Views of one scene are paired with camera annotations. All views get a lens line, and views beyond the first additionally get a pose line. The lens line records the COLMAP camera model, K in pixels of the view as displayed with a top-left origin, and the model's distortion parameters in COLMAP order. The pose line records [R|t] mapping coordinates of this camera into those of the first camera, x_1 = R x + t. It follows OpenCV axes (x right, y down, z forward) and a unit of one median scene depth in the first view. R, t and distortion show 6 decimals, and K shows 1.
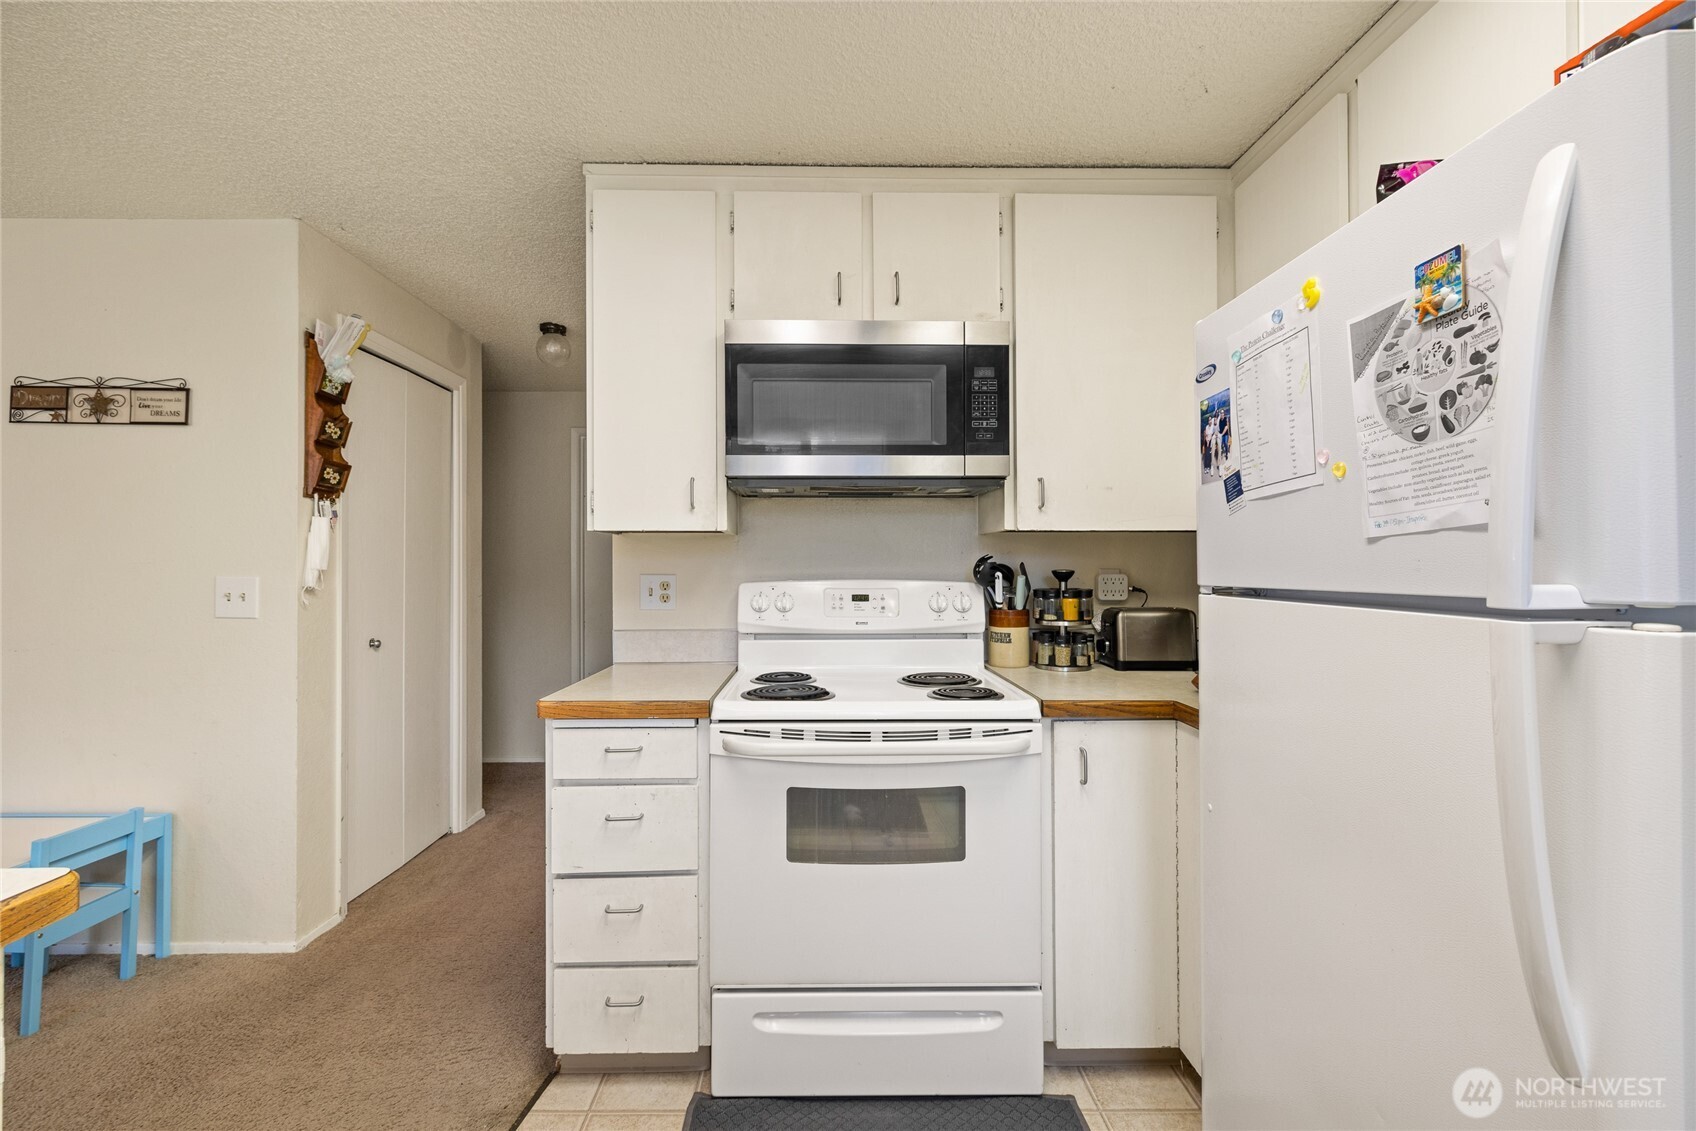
lens RADIAL K [[720.0, 0, 847.1], [0, 720.0, 567.1], [0, 0, 1]] dist [-0.003917, 0.002135]
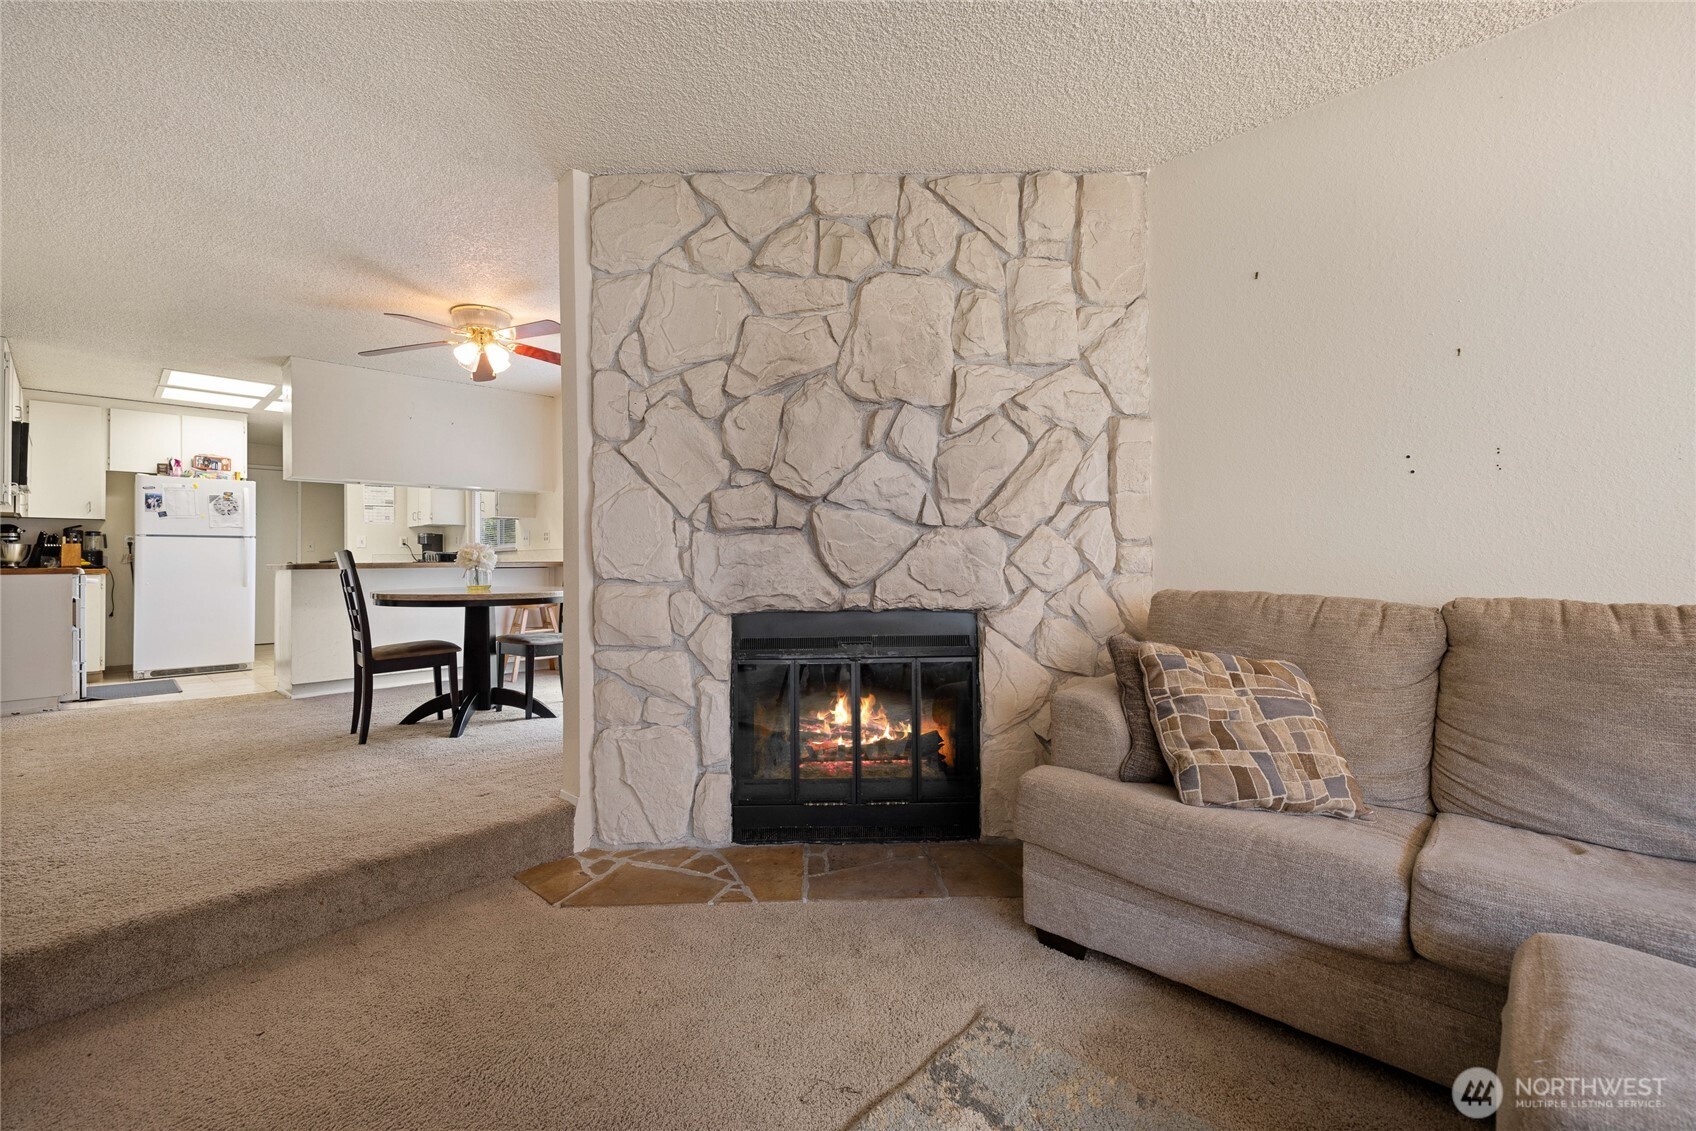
lens RADIAL K [[709.2, 0, 827.5], [0, 709.2, 553.7], [0, 0, 1]] dist [-0.002203, 0.001912]
pose [[-0.713257, 0.018836, 0.700650, -3.674336], [0.011010, 0.999817, -0.015672, 0.171674], [-0.700816, -0.003464, -0.713333, 0.765127]]
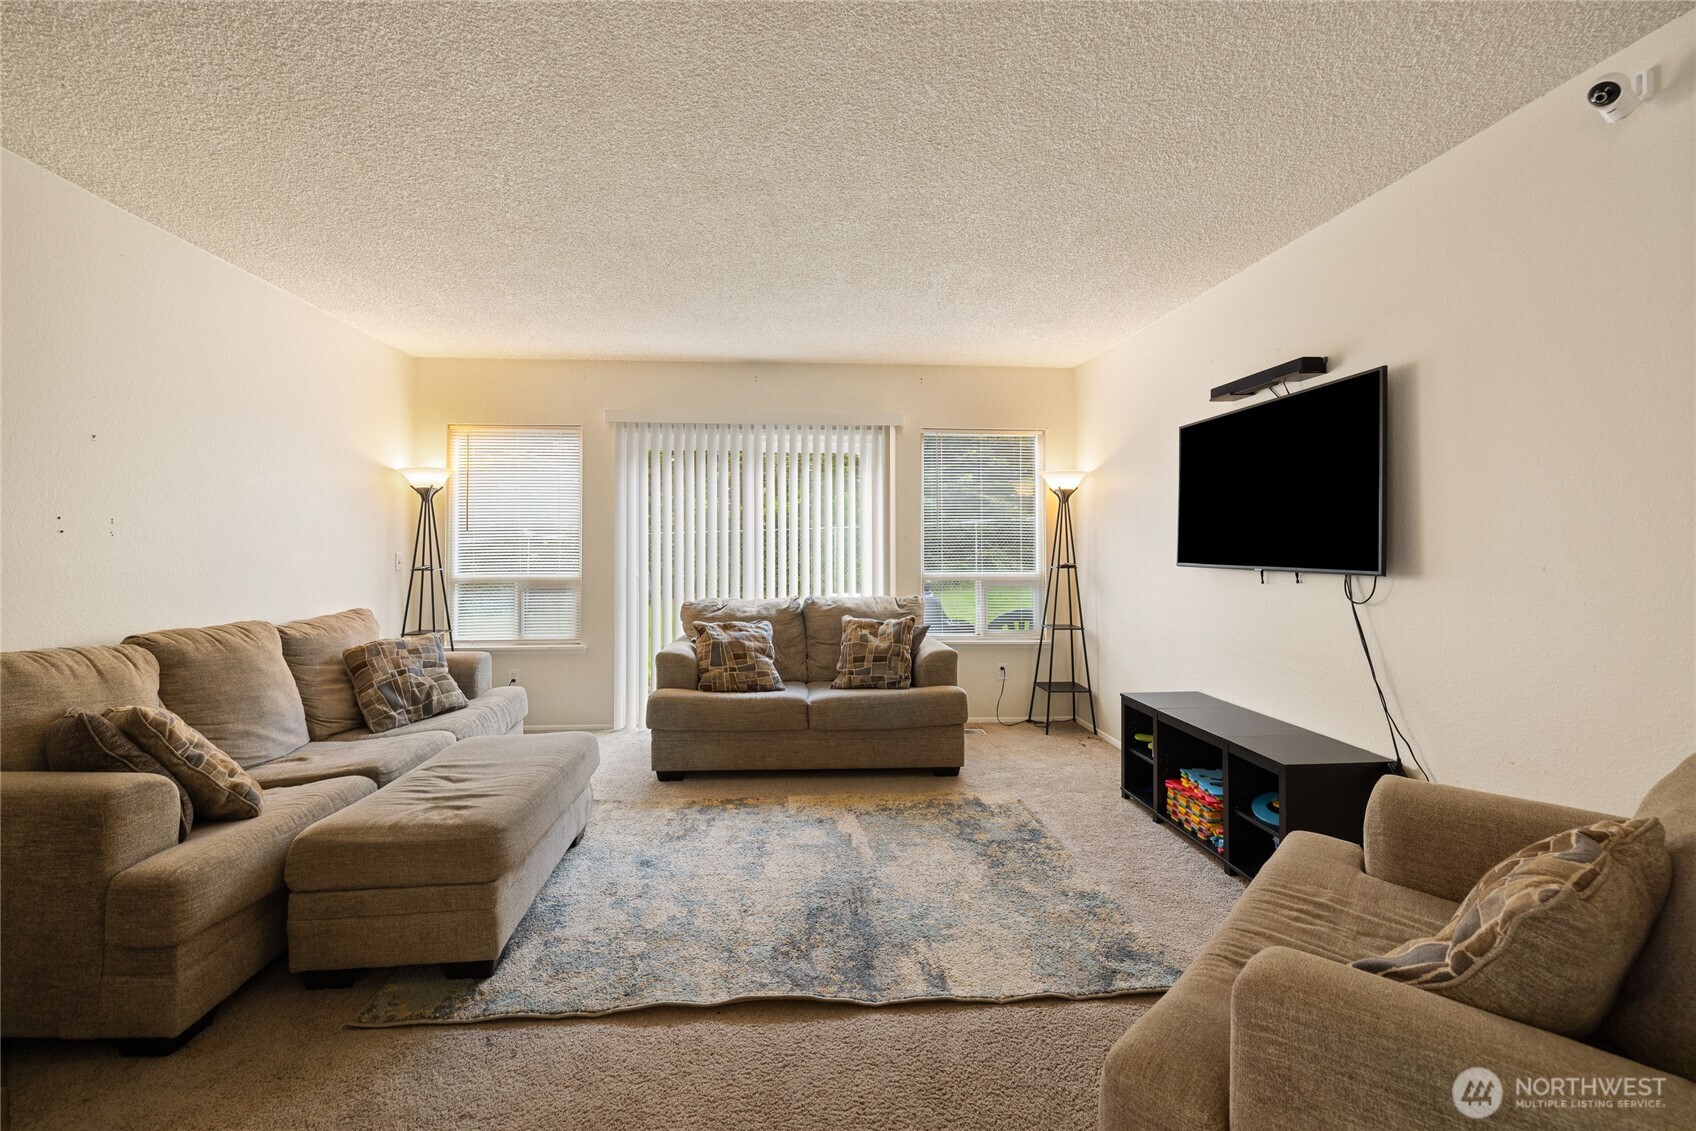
lens RADIAL K [[720.0, 0, 817.5], [0, 720.0, 537.4], [0, 0, 1]] dist [-0.003917, 0.002135]
pose [[0.041885, -0.008458, -0.999087, -2.259128], [0.003599, 0.999959, -0.008314, 0.065690], [0.999116, -0.003248, 0.041914, 0.625378]]
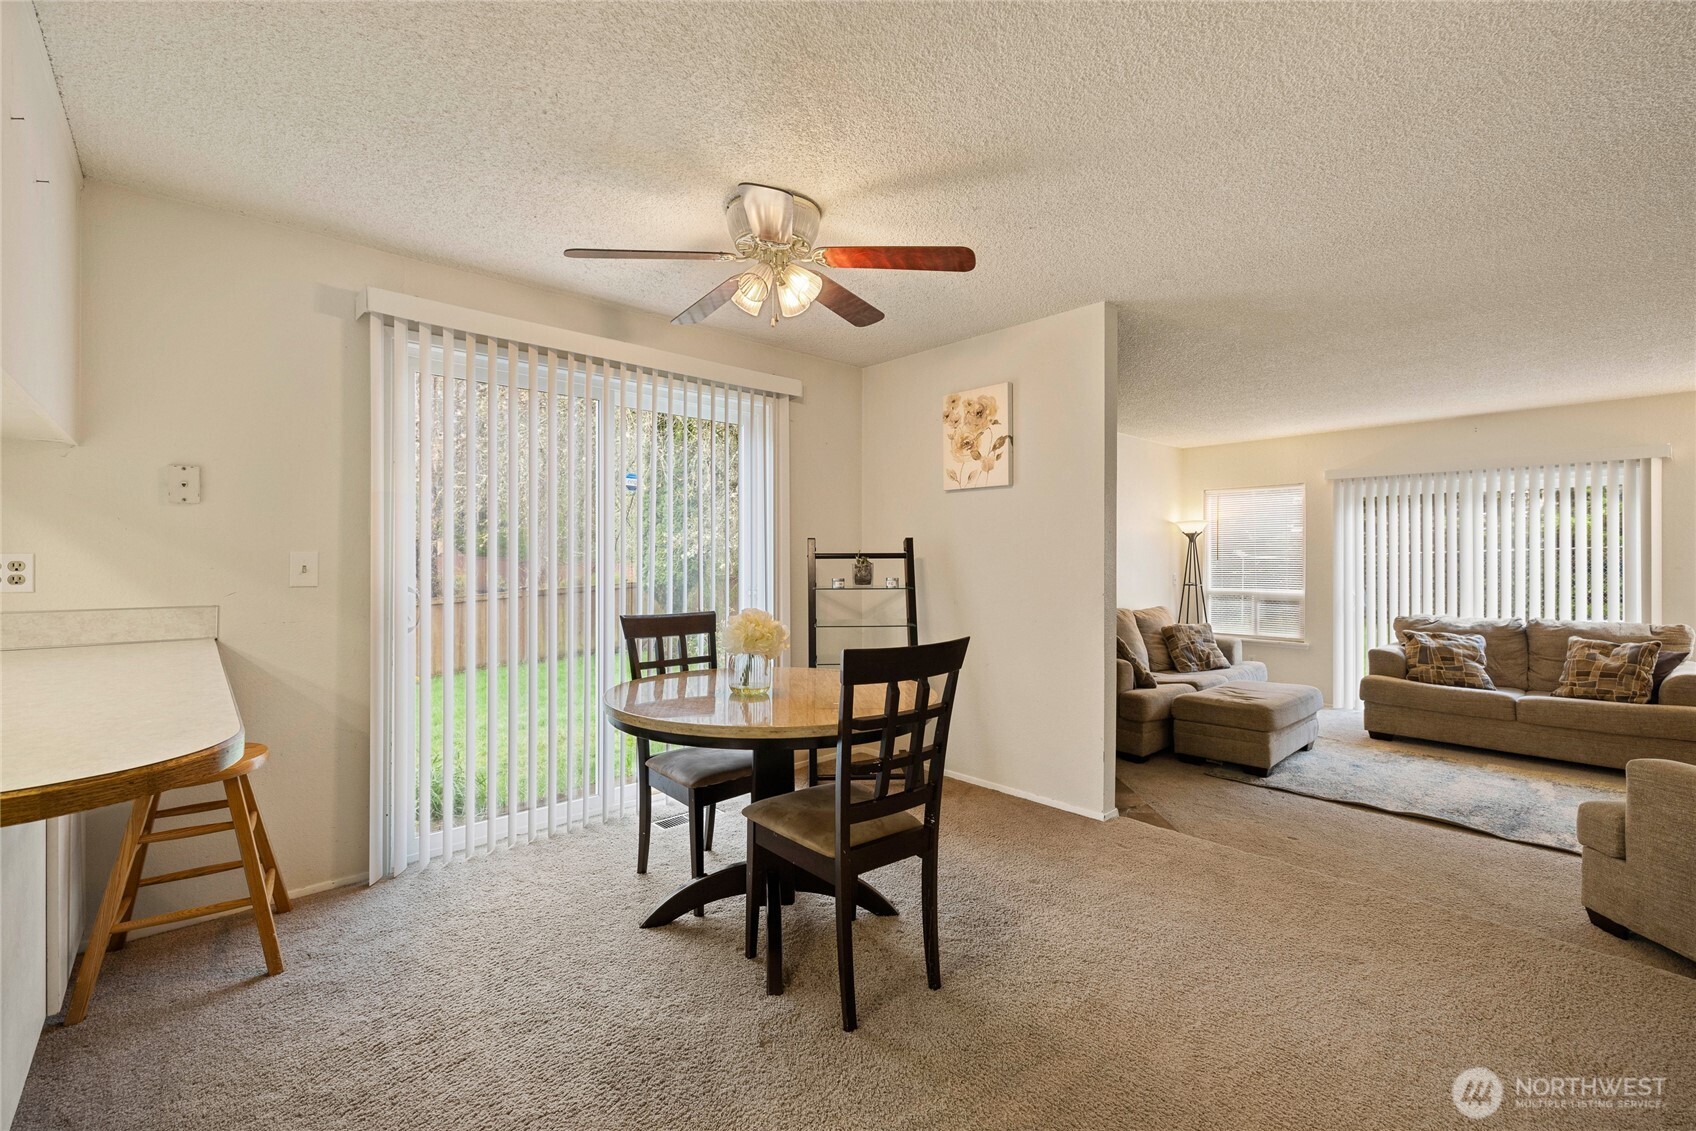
lens RADIAL K [[720.0, 0, 823.4], [0, 720.0, 558.0], [0, 0, 1]] dist [-0.003917, 0.002135]
pose [[-0.750074, -0.000825, -0.661354, -0.838560], [0.001119, 0.999996, -0.002517, 0.017481], [0.661353, -0.002628, -0.750070, 0.955238]]
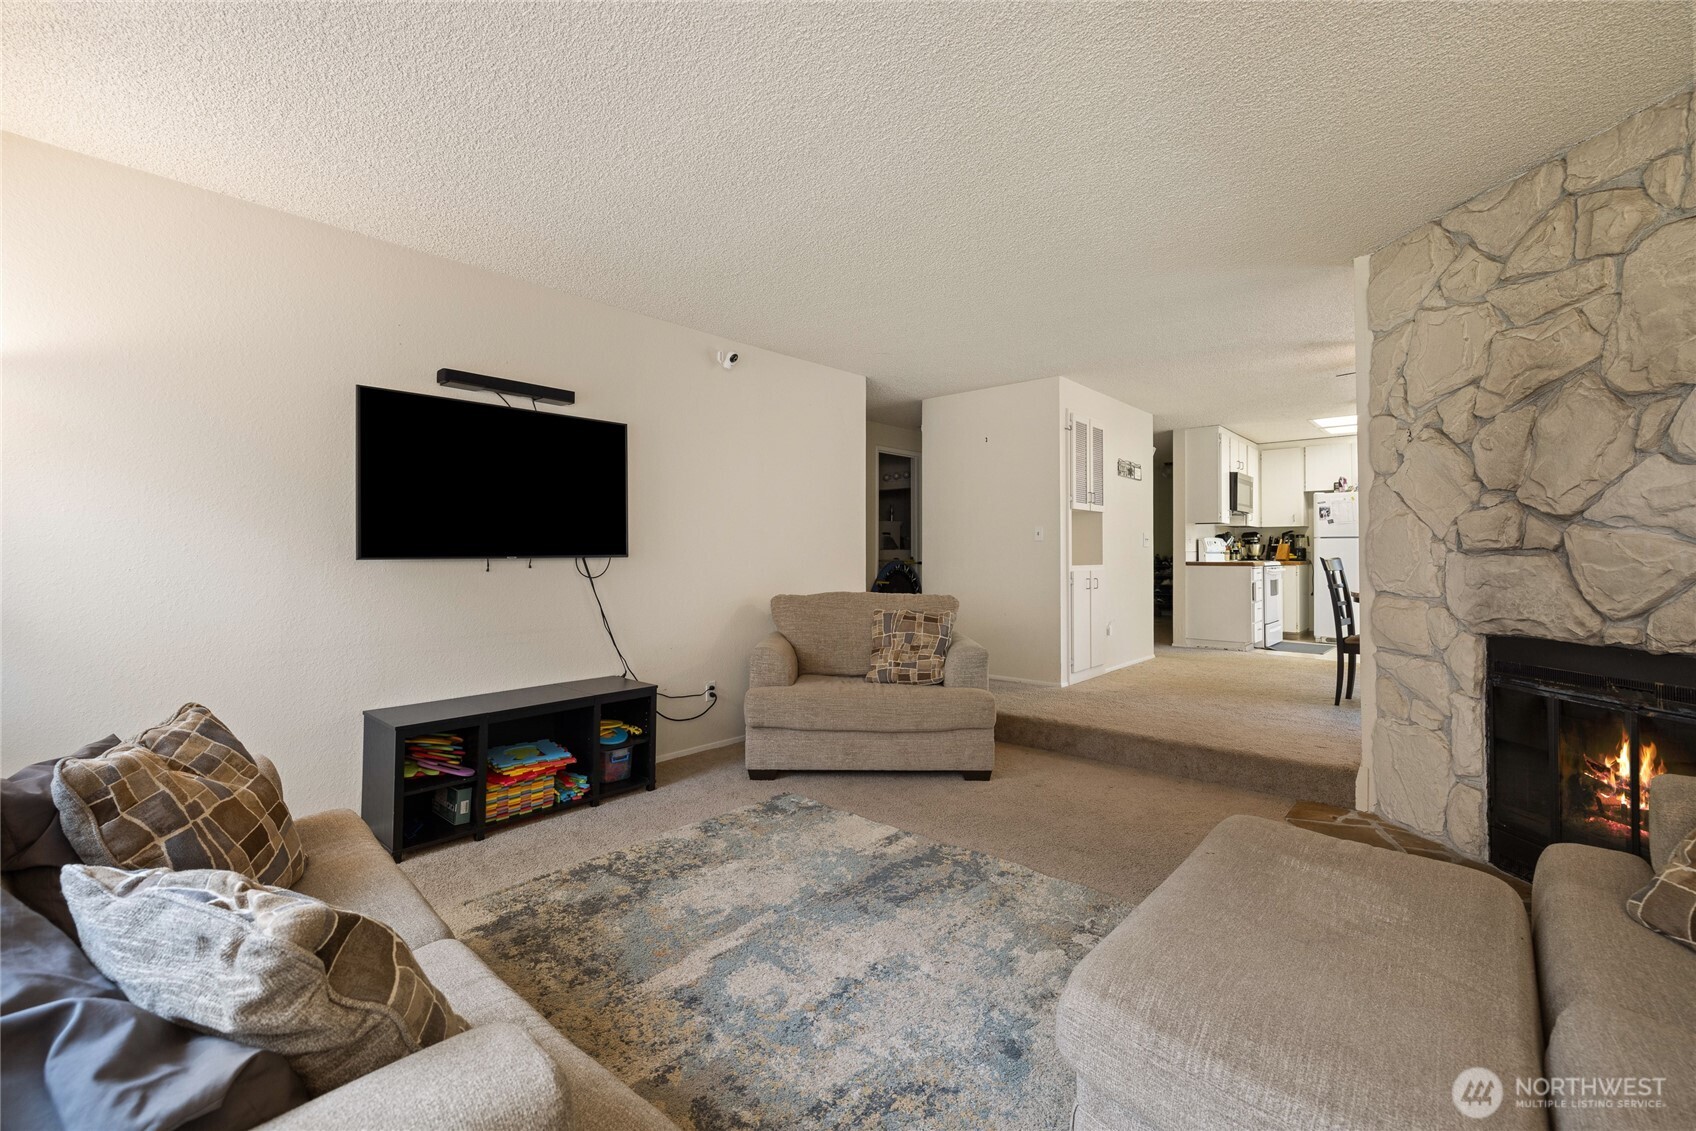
lens RADIAL K [[720.0, 0, 837.1], [0, 720.0, 541.9], [0, 0, 1]] dist [-0.003917, 0.002135]
pose [[0.675666, 0.012460, 0.737103, -4.438375], [-0.001933, 0.999884, -0.015129, 0.110553], [-0.737206, 0.008798, 0.675611, -0.070742]]
